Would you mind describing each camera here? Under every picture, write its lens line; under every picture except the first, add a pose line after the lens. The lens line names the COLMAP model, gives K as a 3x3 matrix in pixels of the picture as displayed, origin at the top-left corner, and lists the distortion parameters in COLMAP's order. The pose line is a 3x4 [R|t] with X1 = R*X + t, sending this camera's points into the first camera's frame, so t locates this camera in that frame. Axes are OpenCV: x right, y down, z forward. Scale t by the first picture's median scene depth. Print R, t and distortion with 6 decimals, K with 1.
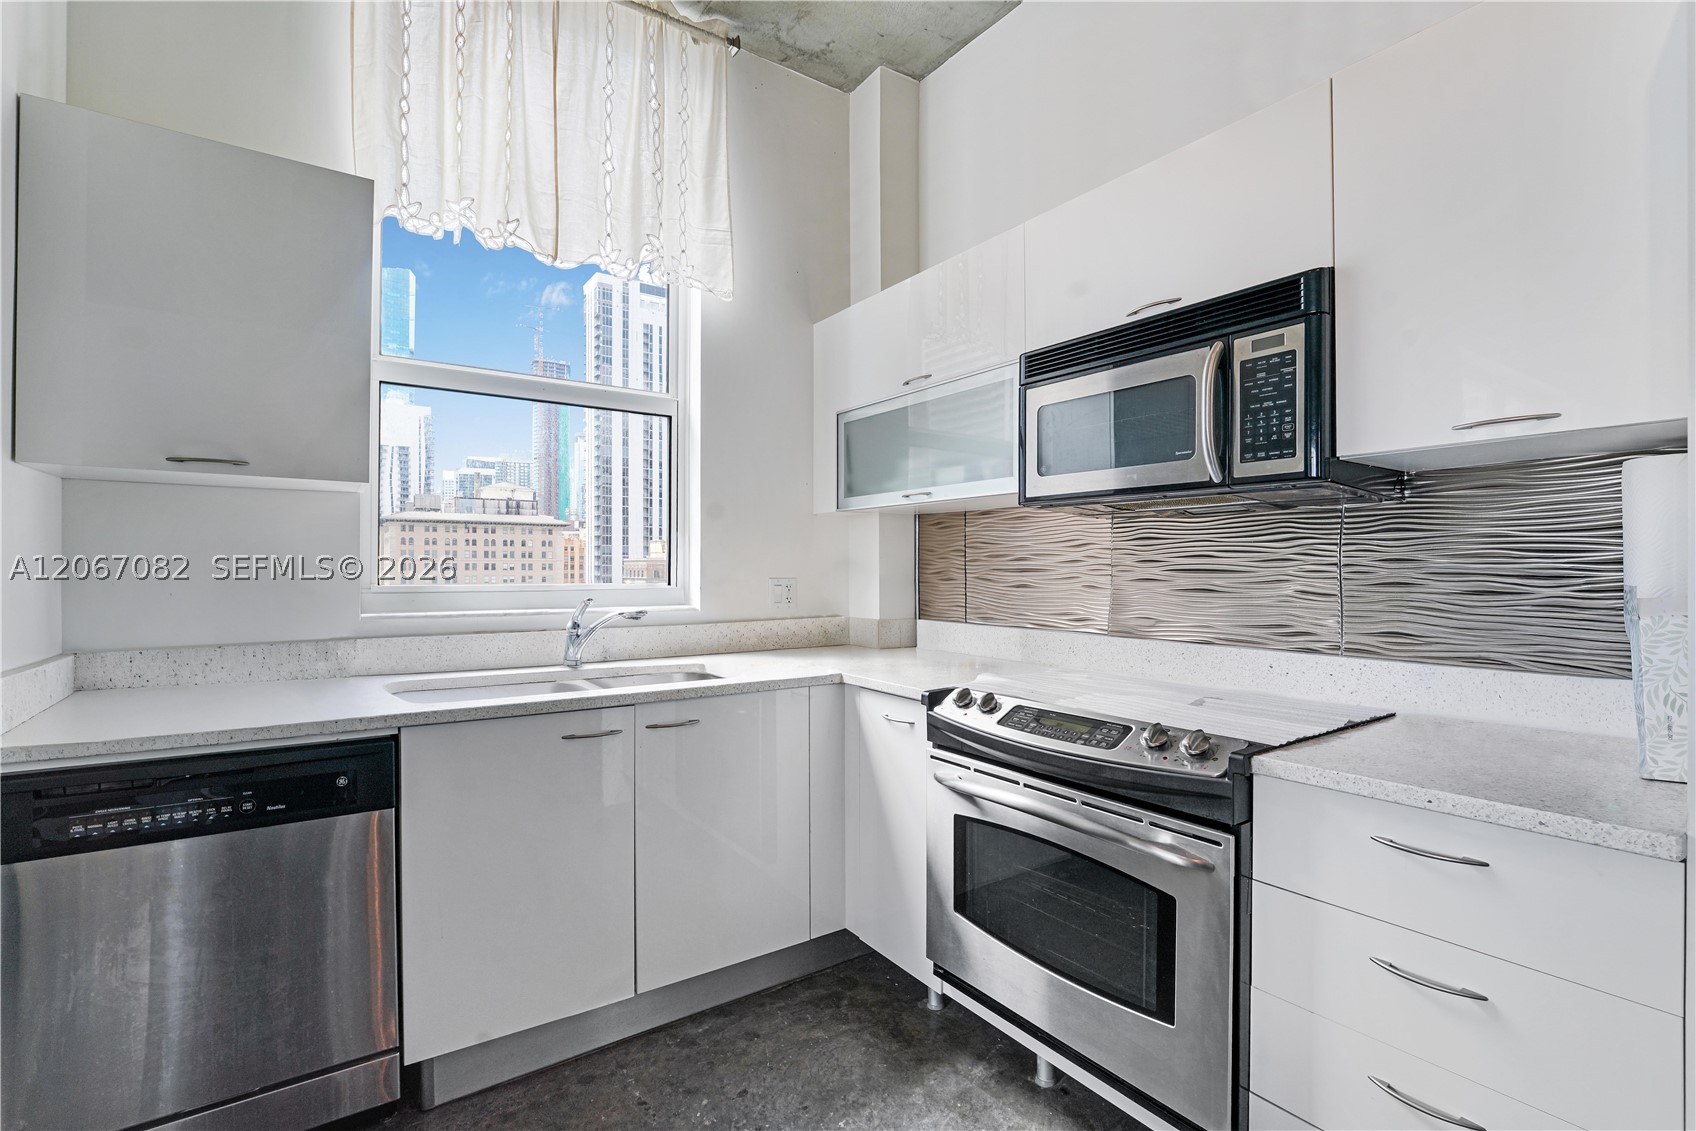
lens RADIAL K [[767.5, 0, 838.8], [0, 767.5, 560.5], [0, 0, 1]] dist [-0.019085, 0.002357]
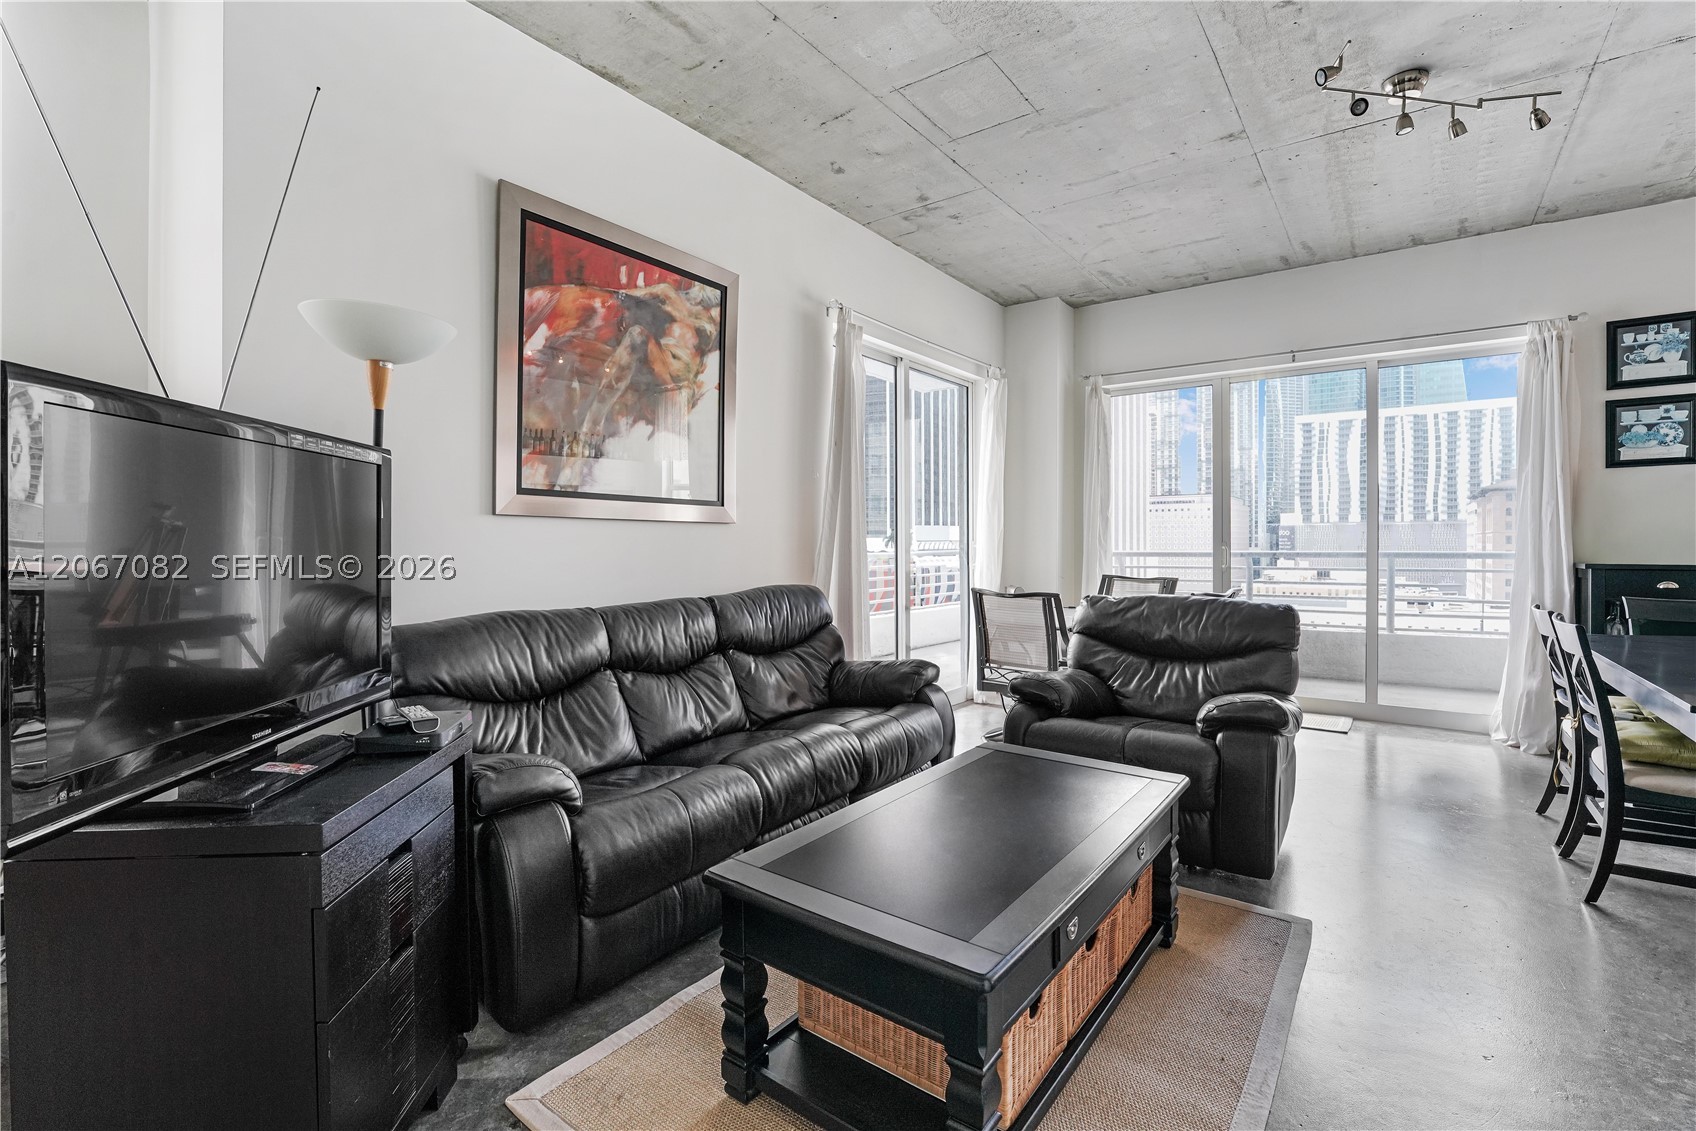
lens RADIAL K [[767.5, 0, 863.8], [0, 767.5, 552.0], [0, 0, 1]] dist [-0.019085, 0.002357]
pose [[0.353462, 0.008854, -0.935407, 0.351404], [0.013525, 0.999802, 0.014575, -0.014114], [0.935351, -0.017803, 0.353272, -2.110625]]
